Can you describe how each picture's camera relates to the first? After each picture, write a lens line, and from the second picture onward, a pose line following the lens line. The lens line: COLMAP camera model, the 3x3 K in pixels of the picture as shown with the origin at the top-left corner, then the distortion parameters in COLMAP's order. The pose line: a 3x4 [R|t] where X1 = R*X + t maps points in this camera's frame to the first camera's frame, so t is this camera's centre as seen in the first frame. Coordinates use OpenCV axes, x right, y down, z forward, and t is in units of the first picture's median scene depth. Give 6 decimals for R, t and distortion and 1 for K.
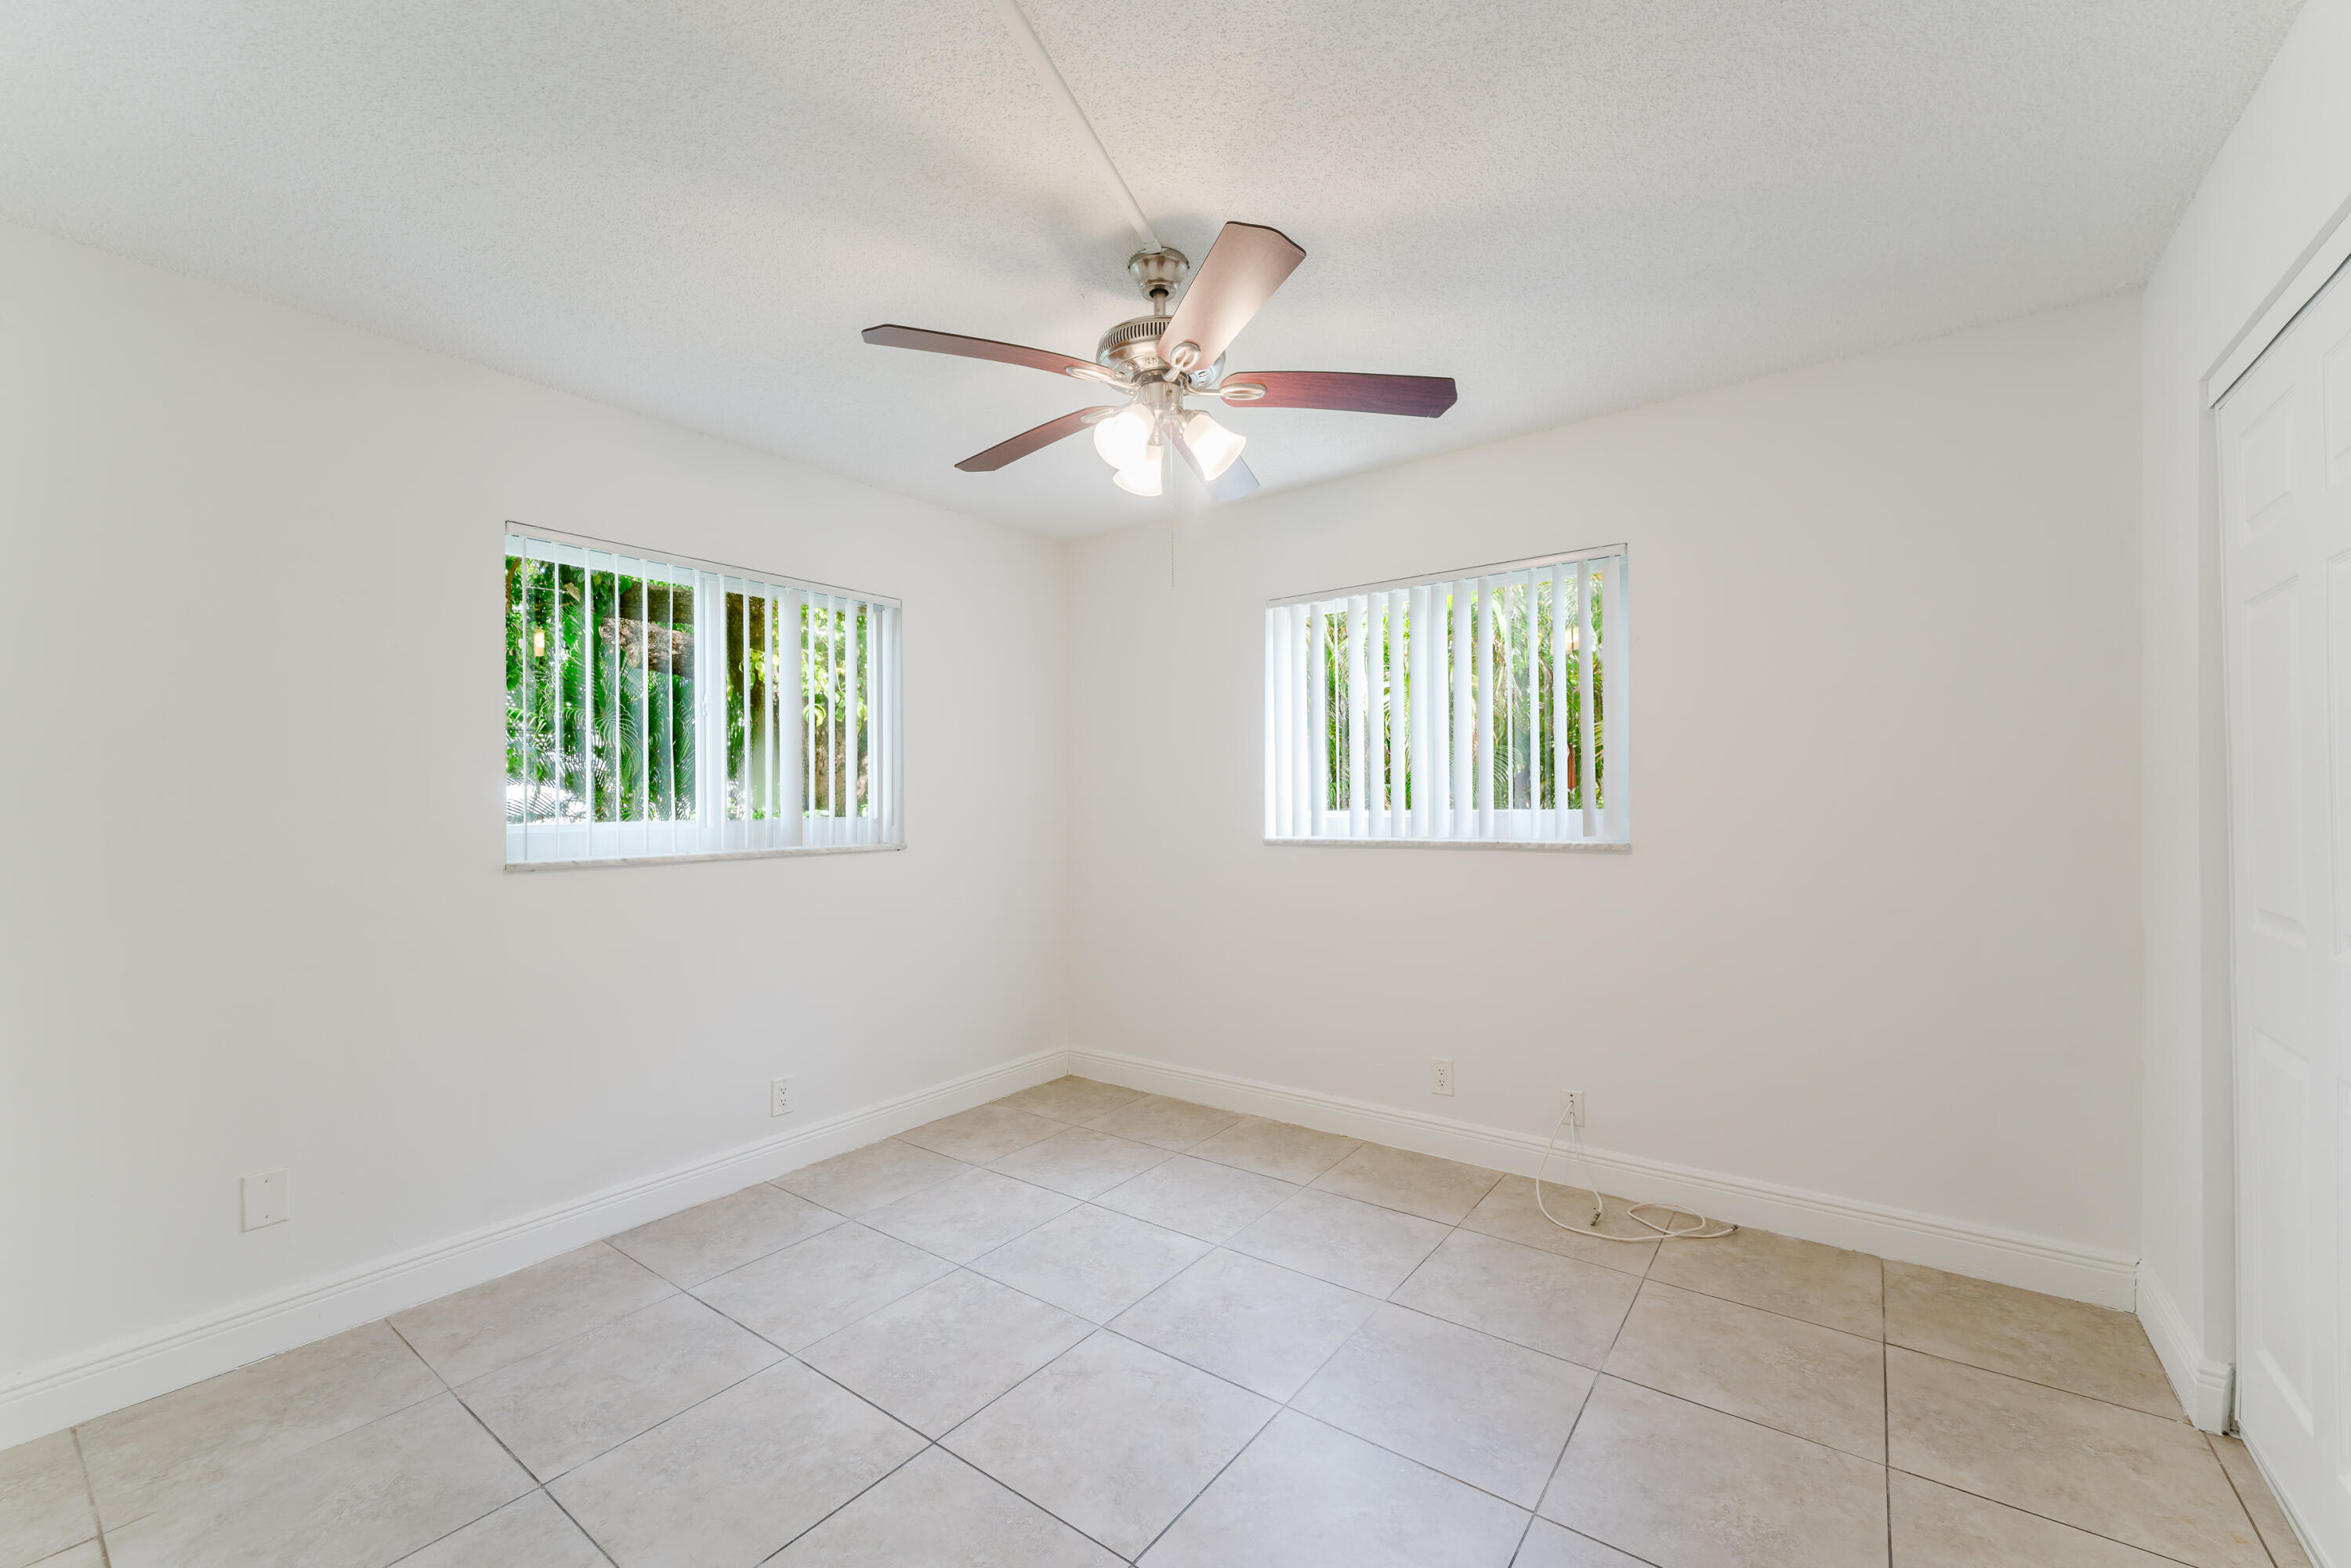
lens RADIAL K [[950.4, 0, 1164.8], [0, 950.4, 791.3], [0, 0, 1]] dist [-0.003767, -0.000266]
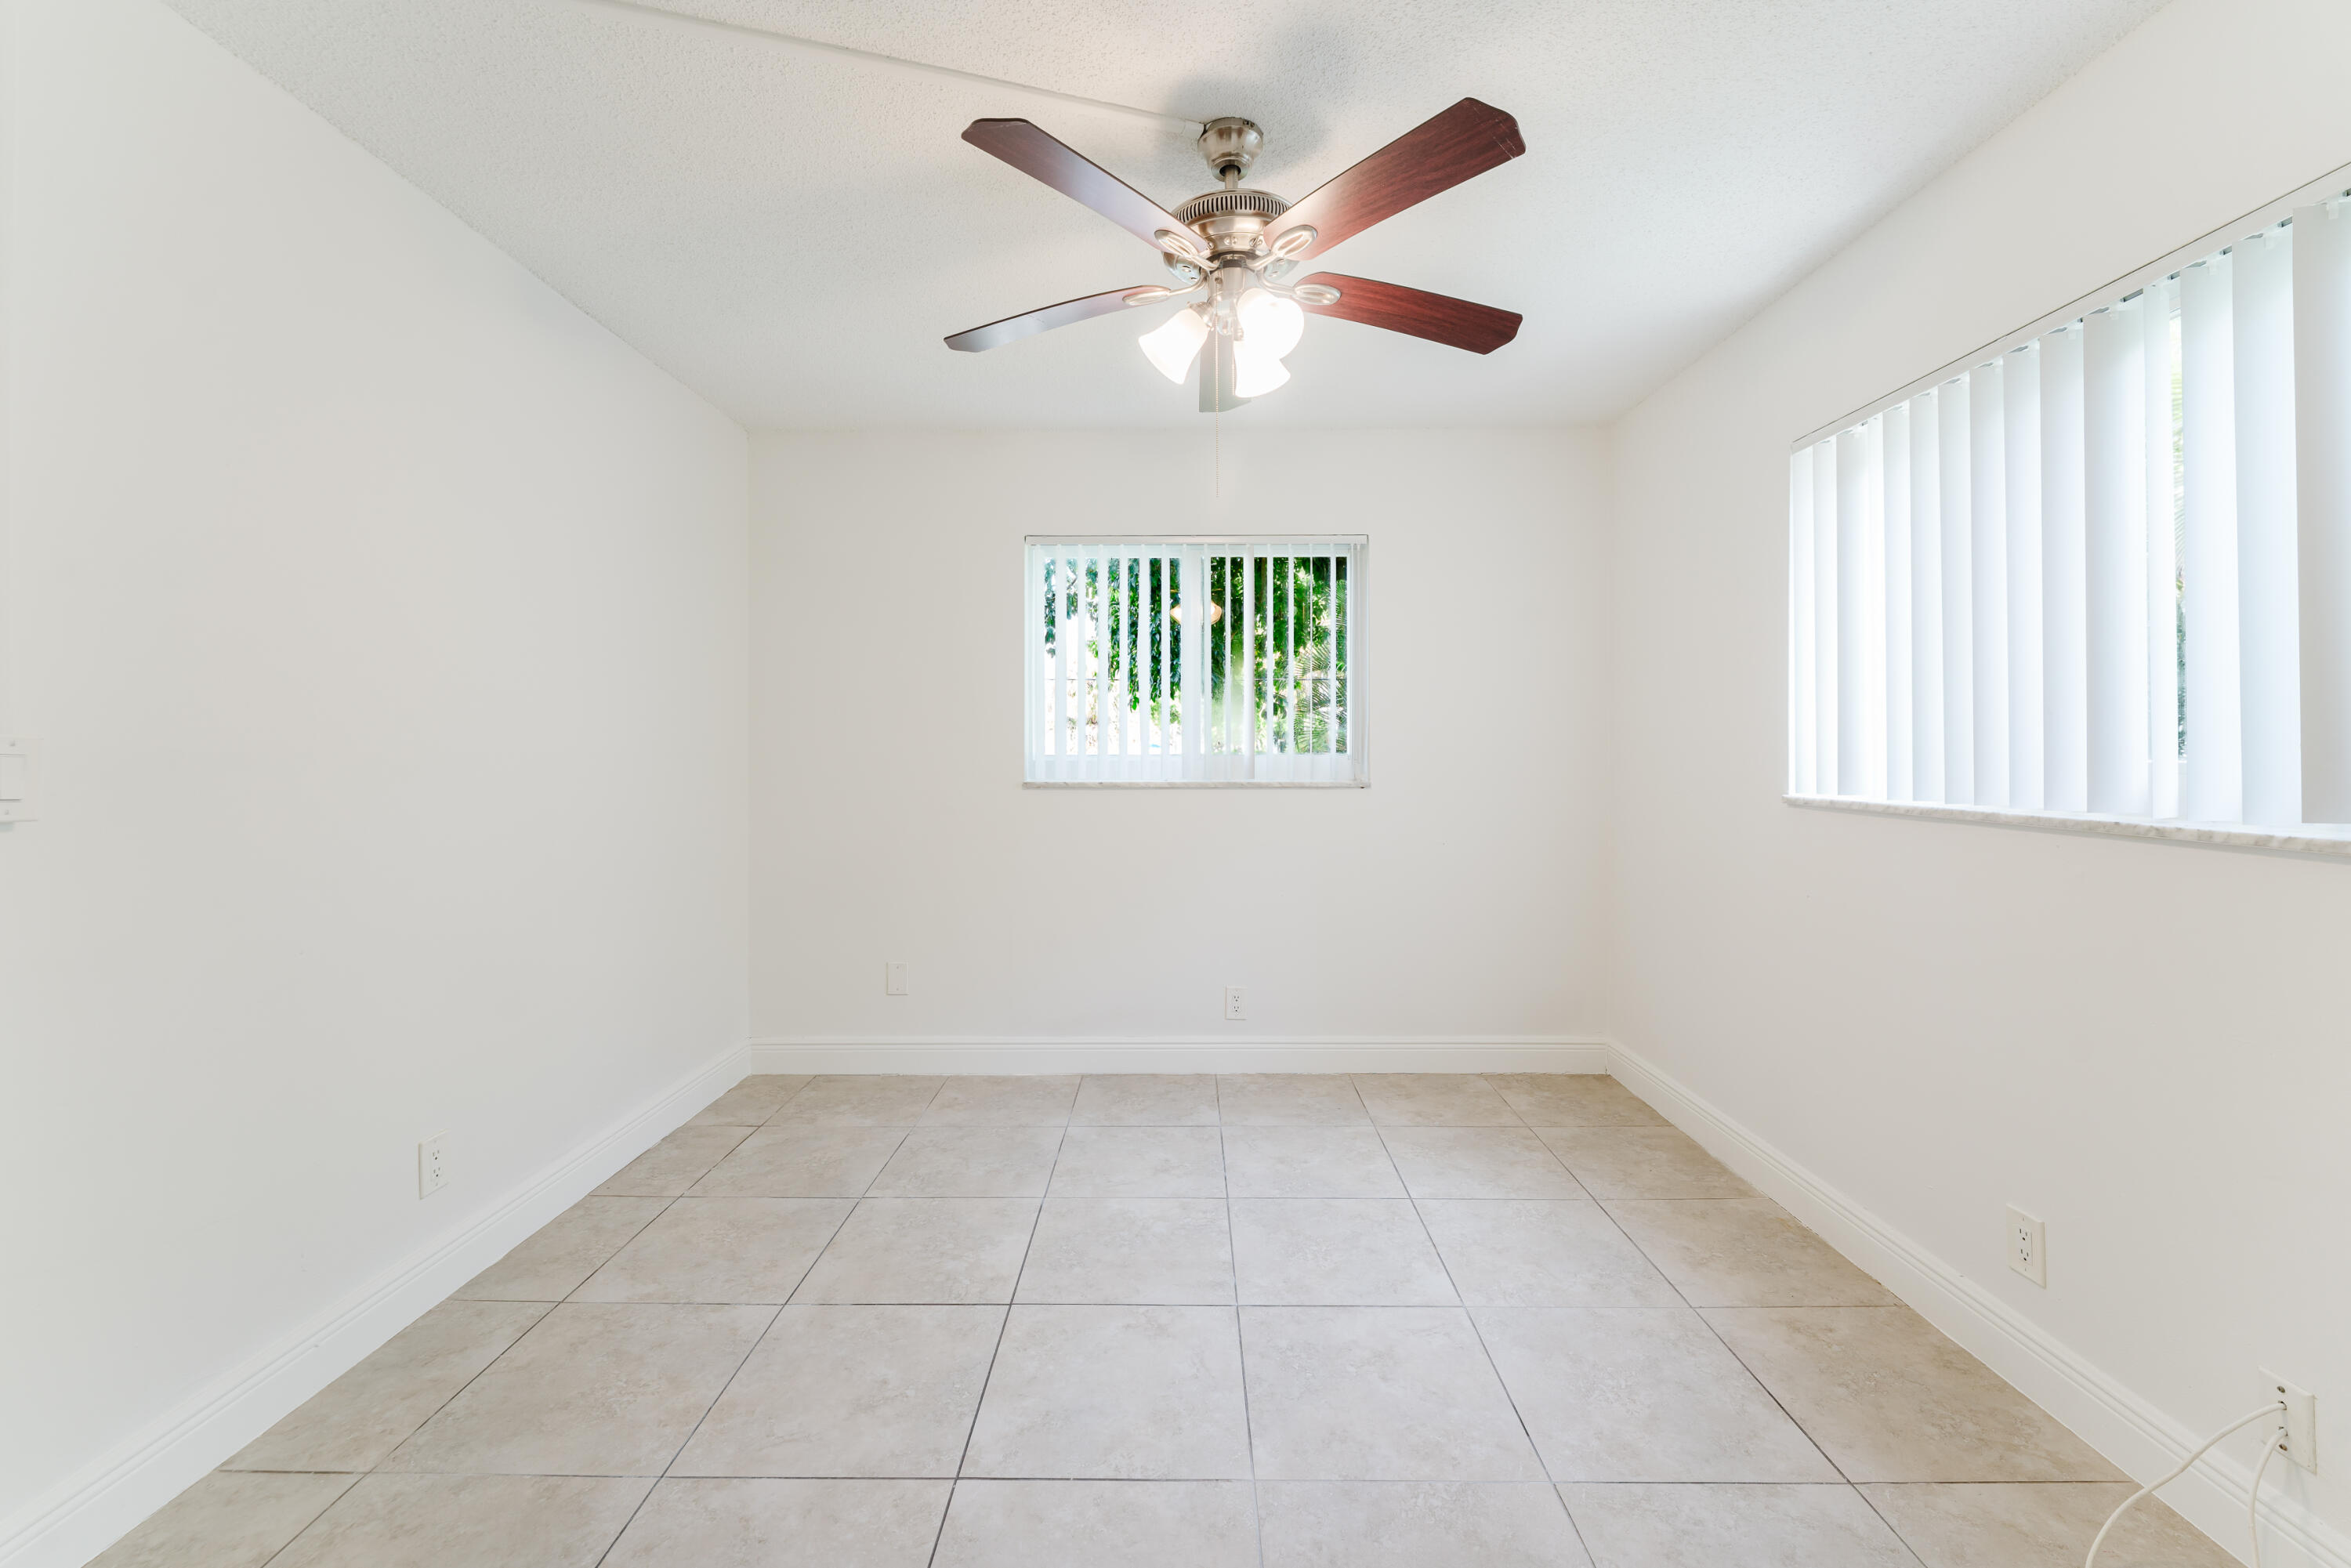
lens RADIAL K [[950.4, 0, 1163.9], [0, 950.4, 734.2], [0, 0, 1]] dist [-0.003767, -0.000266]
pose [[0.584948, 0.000361, -0.811070, 0.462231], [0.002859, 0.999993, 0.002507, 0.003182], [0.811066, -0.003785, 0.584943, 0.290027]]
